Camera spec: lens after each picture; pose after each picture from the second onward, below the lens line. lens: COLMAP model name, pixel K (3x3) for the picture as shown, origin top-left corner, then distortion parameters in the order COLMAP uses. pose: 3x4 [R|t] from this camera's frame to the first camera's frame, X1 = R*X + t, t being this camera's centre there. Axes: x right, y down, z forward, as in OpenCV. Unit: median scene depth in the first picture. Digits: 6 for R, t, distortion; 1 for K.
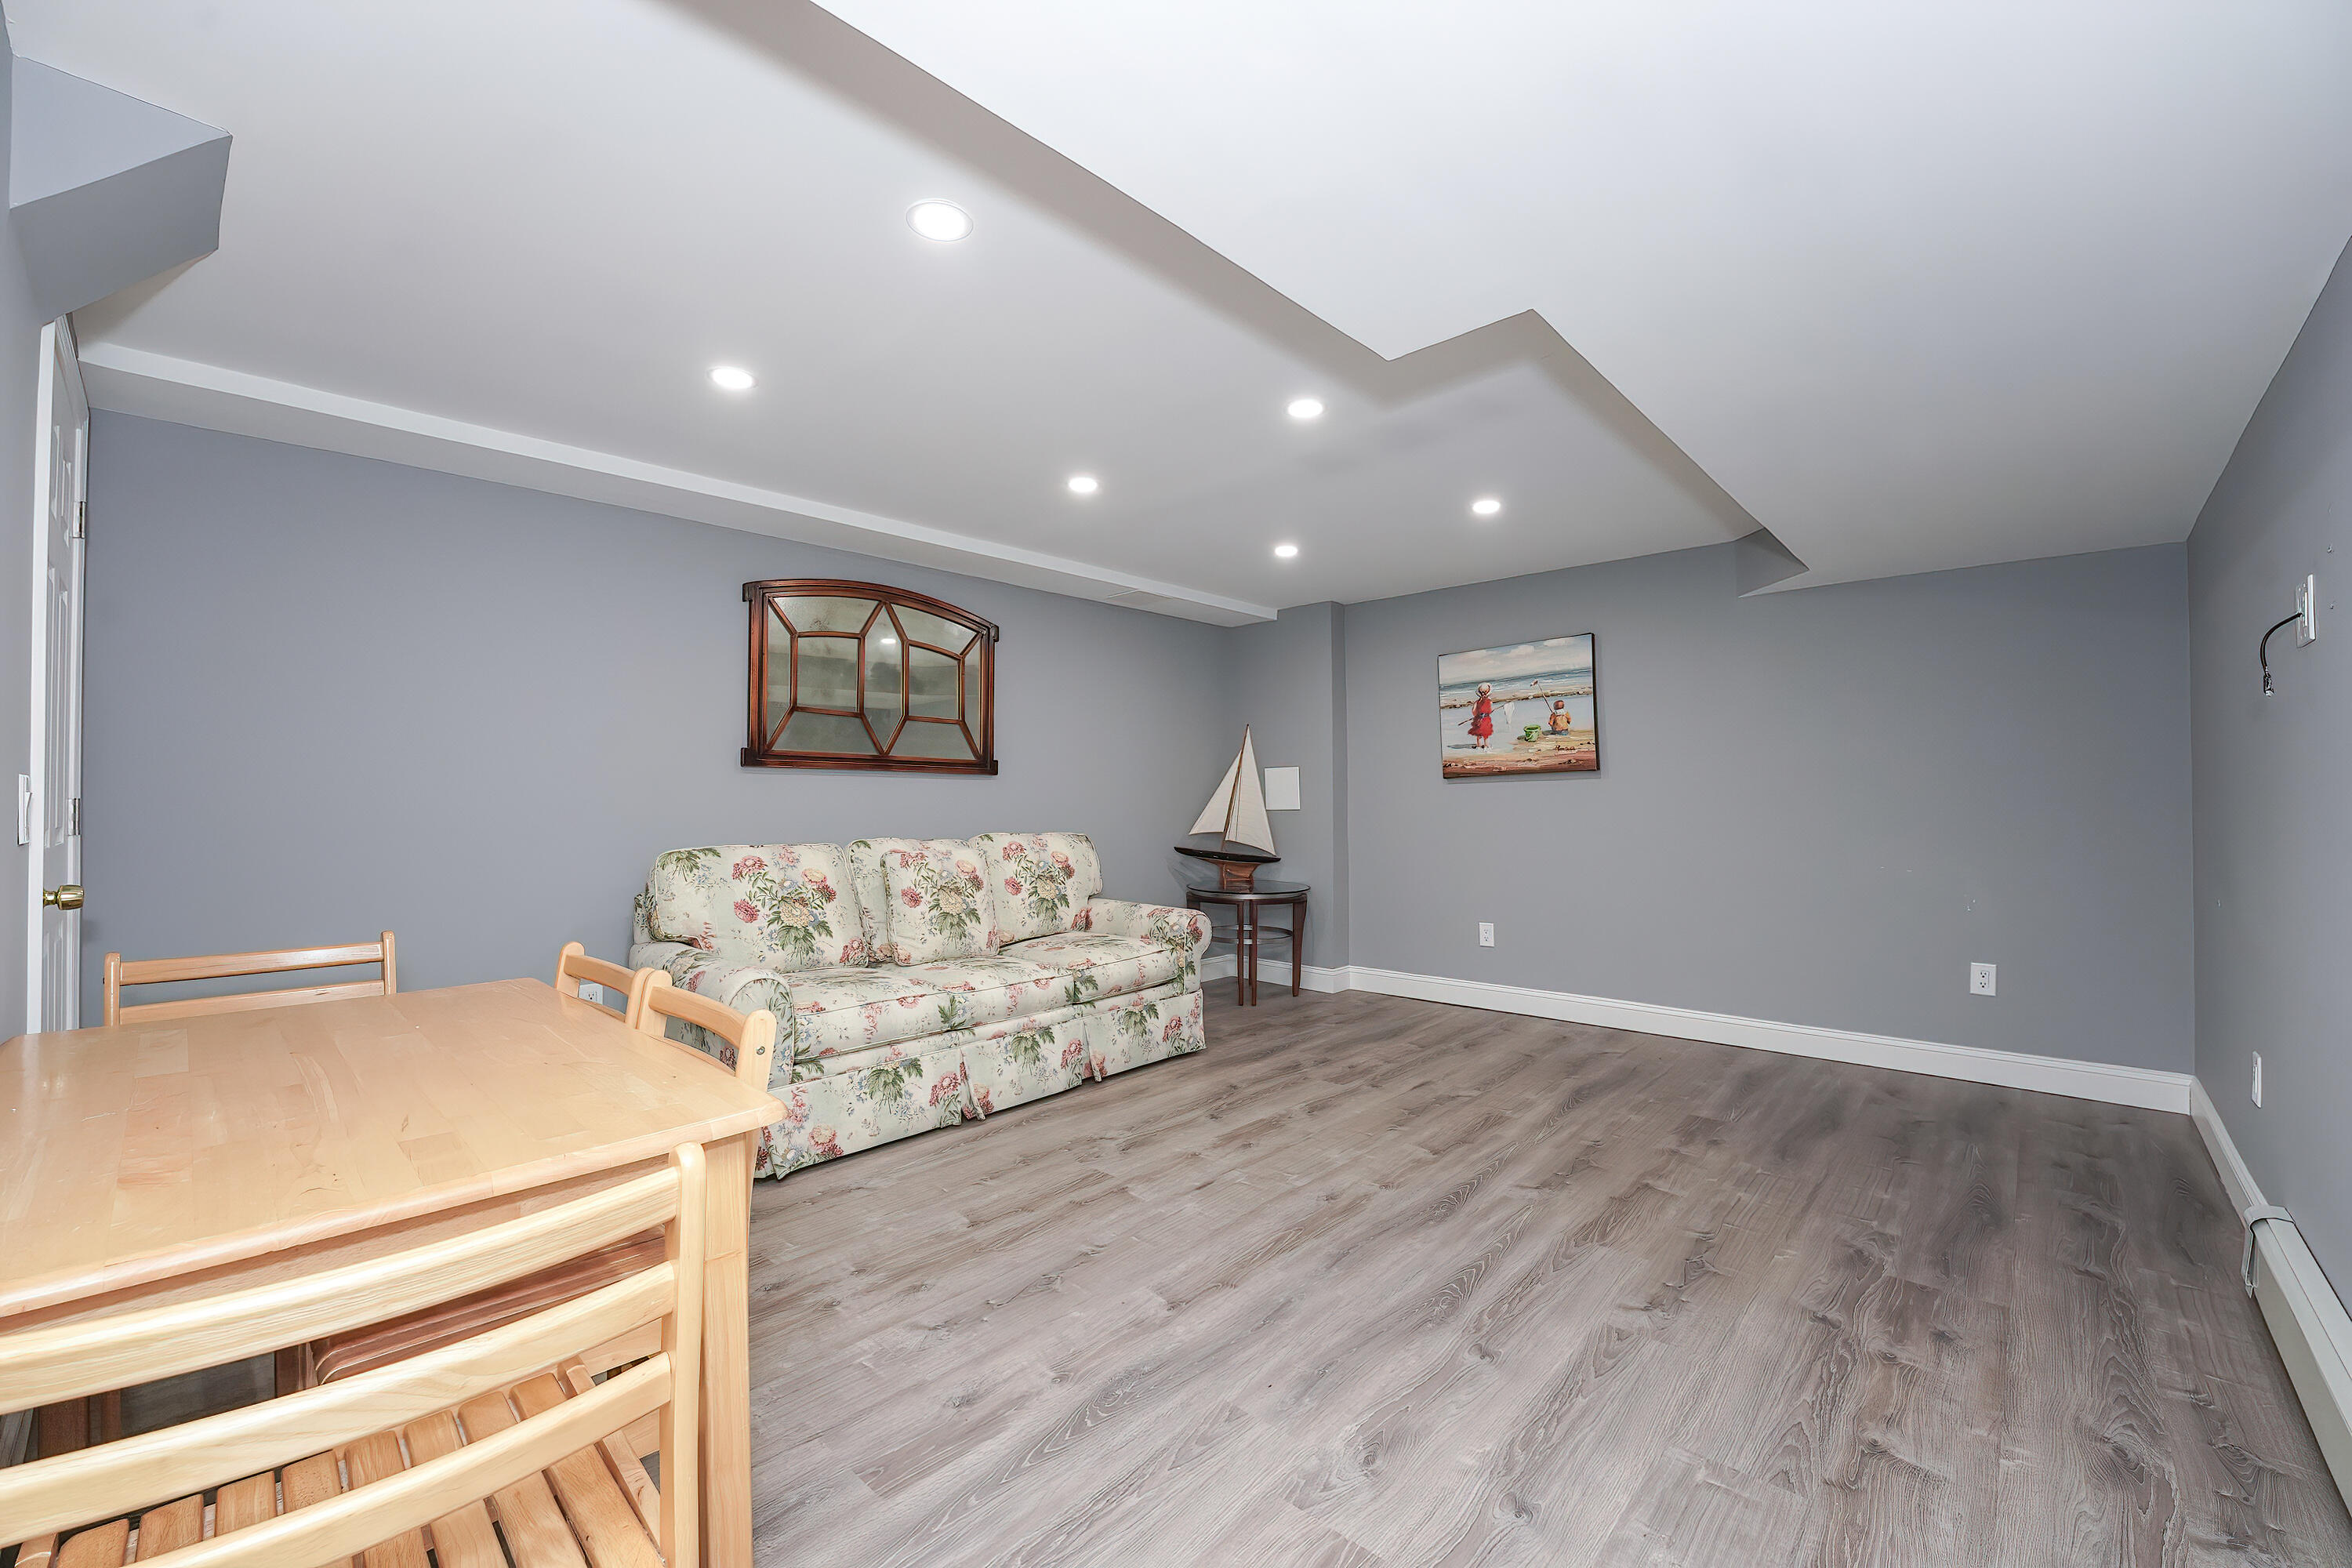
lens RADIAL K [[920.3, 0, 1188.1], [0, 920.3, 785.9], [0, 0, 1]] dist [-0.022223, 0.000019]
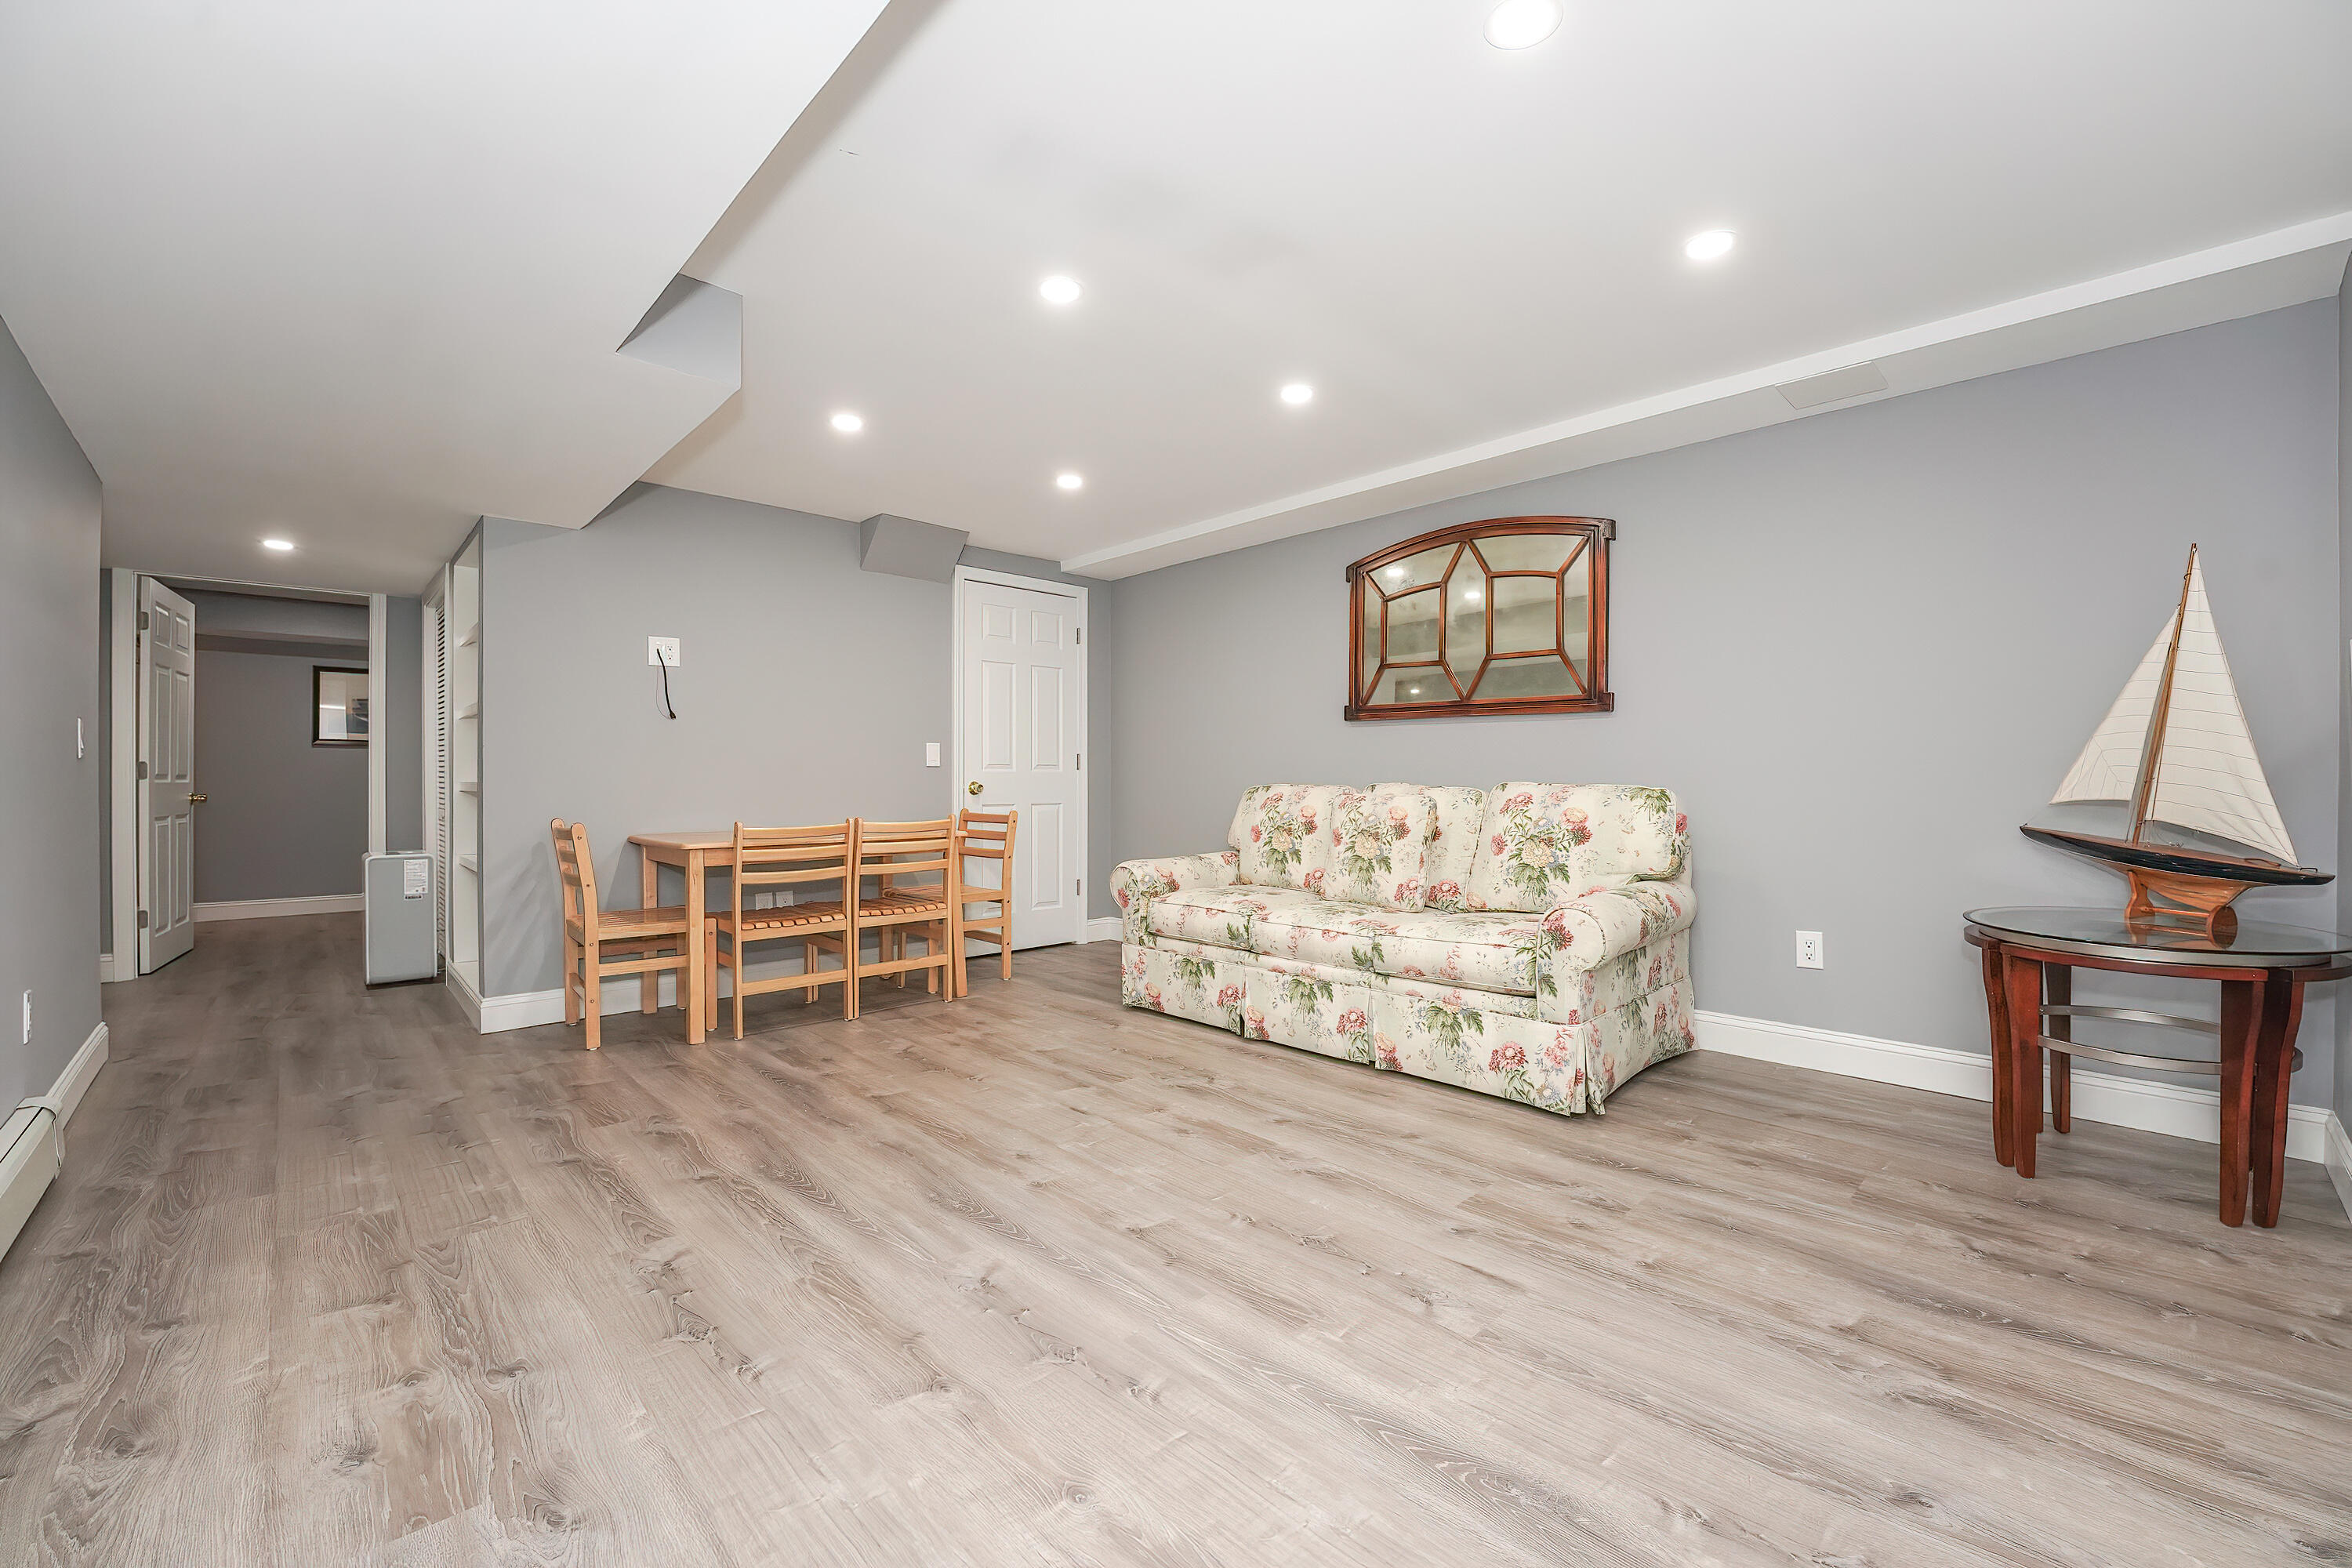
lens RADIAL K [[951.1, 0, 1183.8], [0, 951.1, 783.8], [0, 0, 1]] dist [-0.024092, 0.000534]
pose [[-0.052060, 0.006929, -0.998620, 0.861920], [0.015678, 0.999858, 0.006120, 0.055212], [0.998521, -0.015338, -0.052162, 0.955939]]
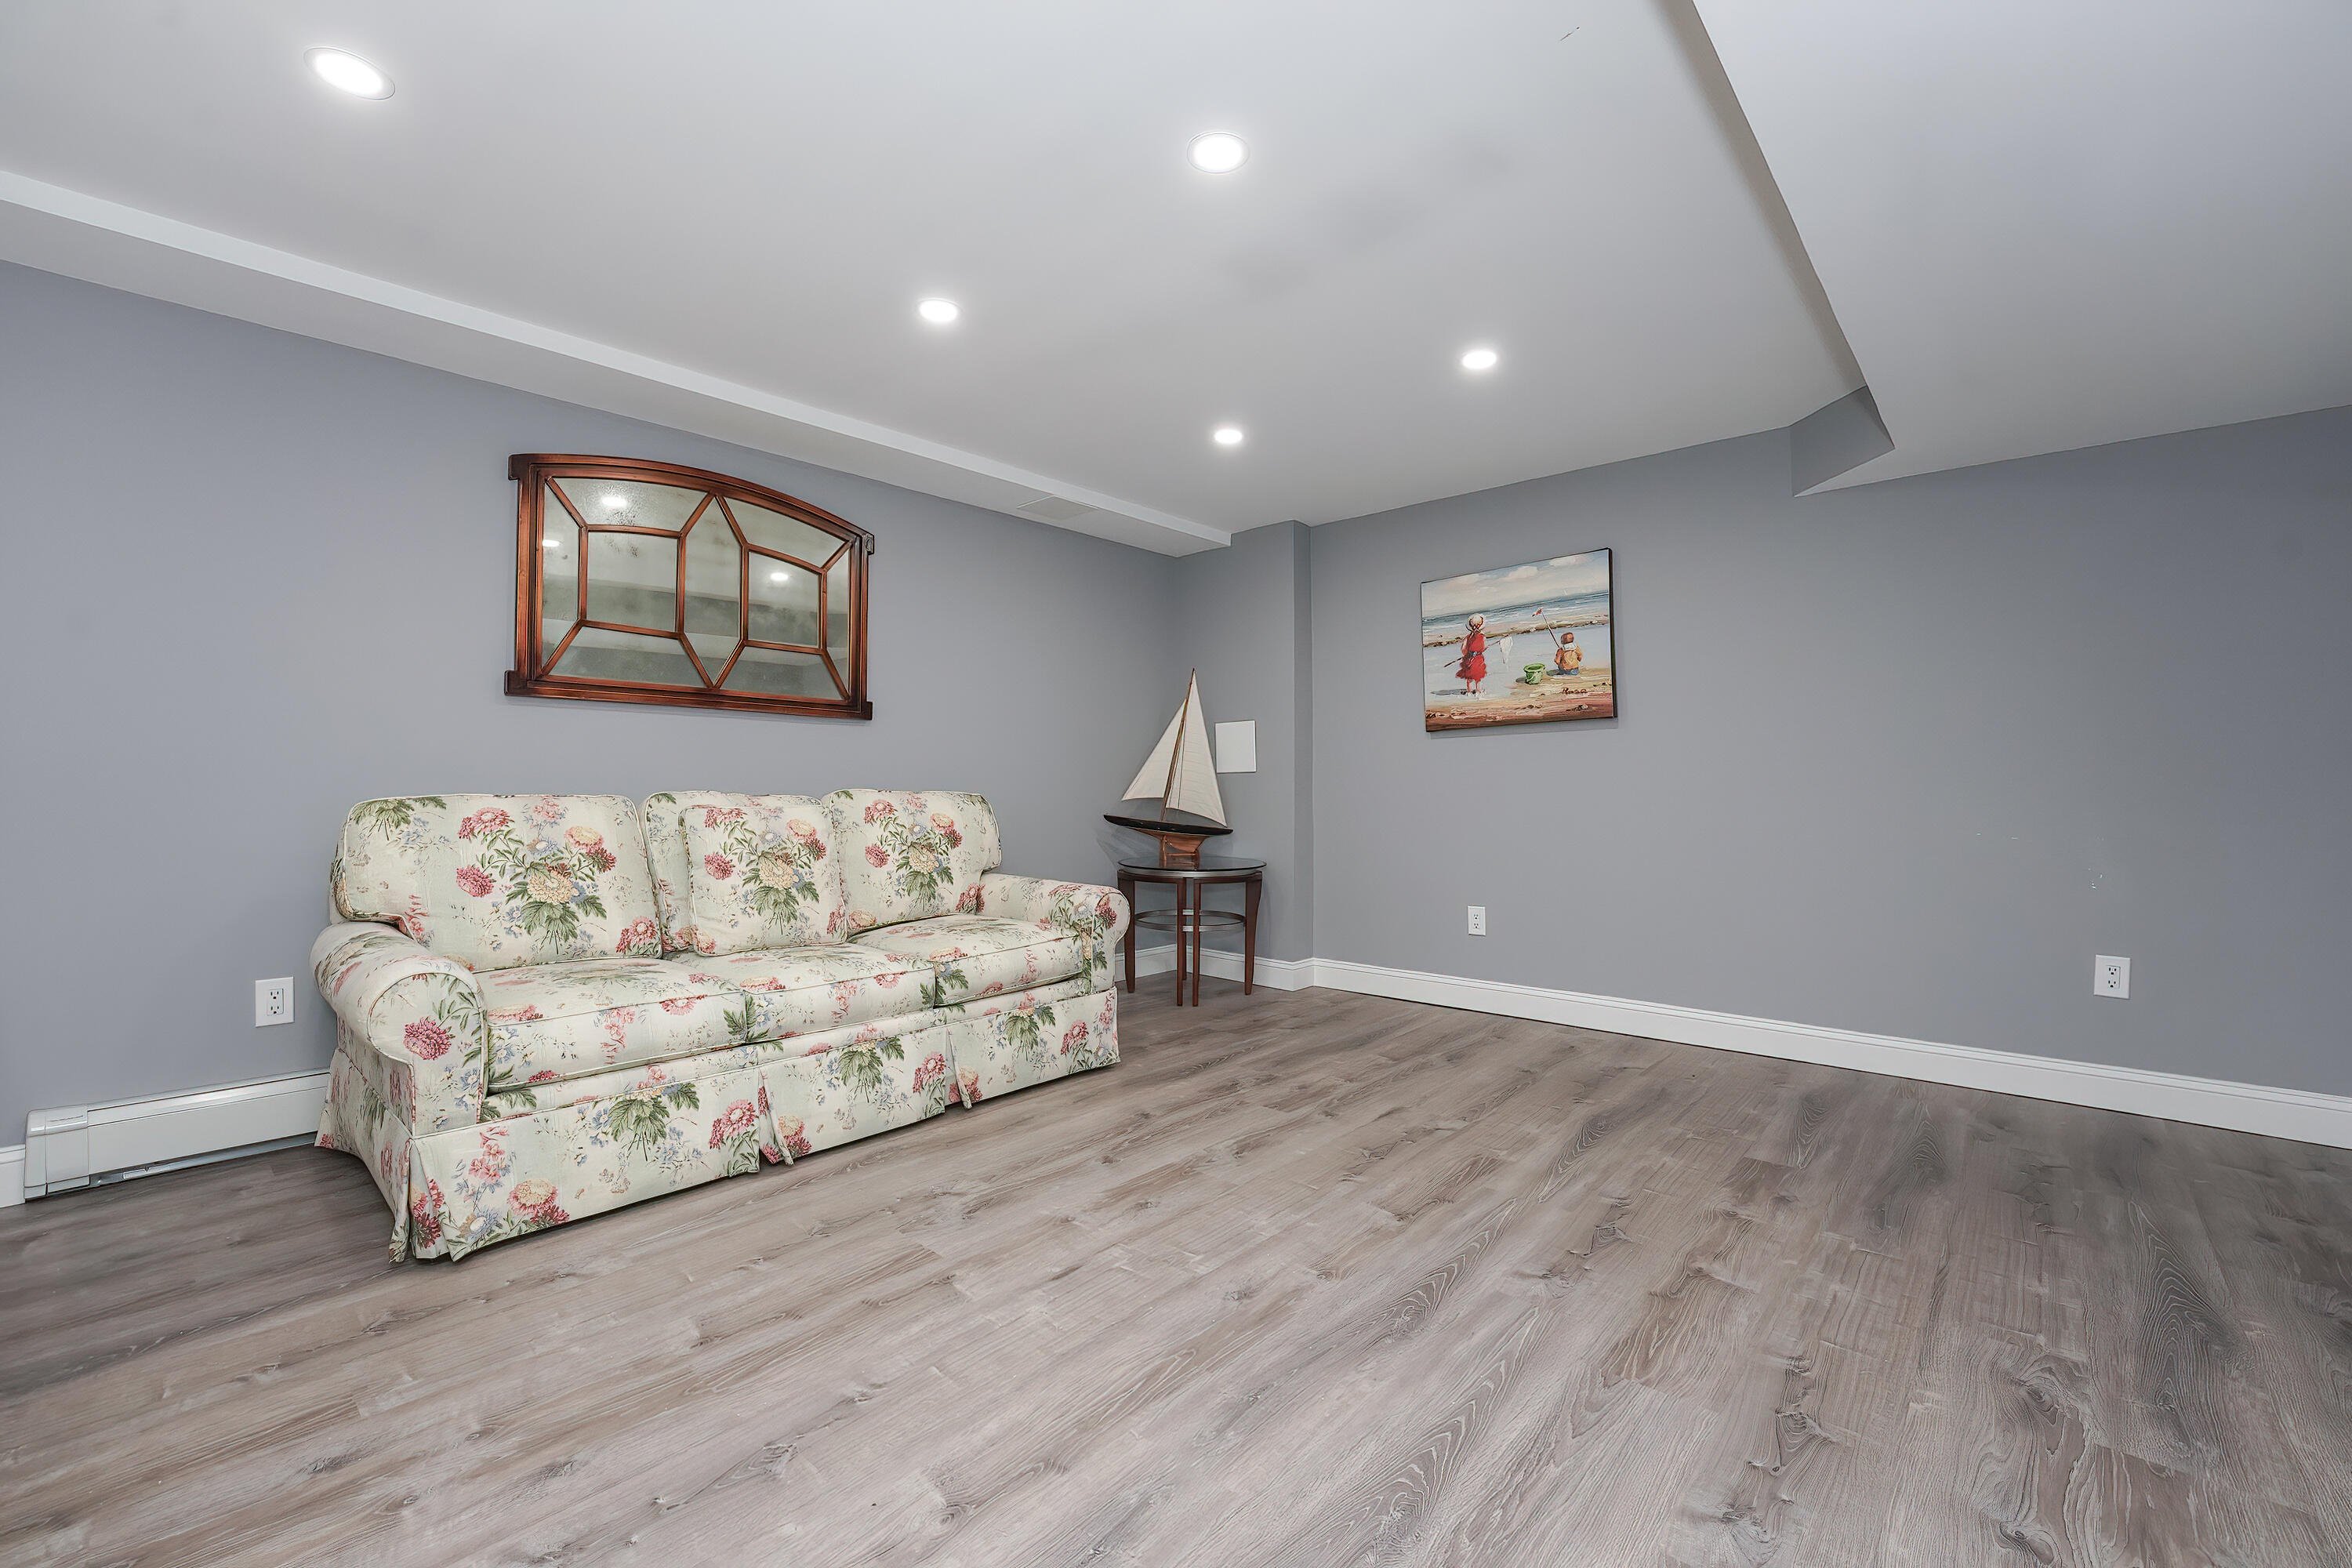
lens RADIAL K [[951.1, 0, 1183.8], [0, 951.1, 783.8], [0, 0, 1]] dist [-0.024092, 0.000534]
pose [[0.999920, 0.004182, 0.011919, 0.078828], [-0.004324, 0.999920, 0.011895, 0.046043], [-0.011868, -0.011946, 0.999858, 0.233961]]
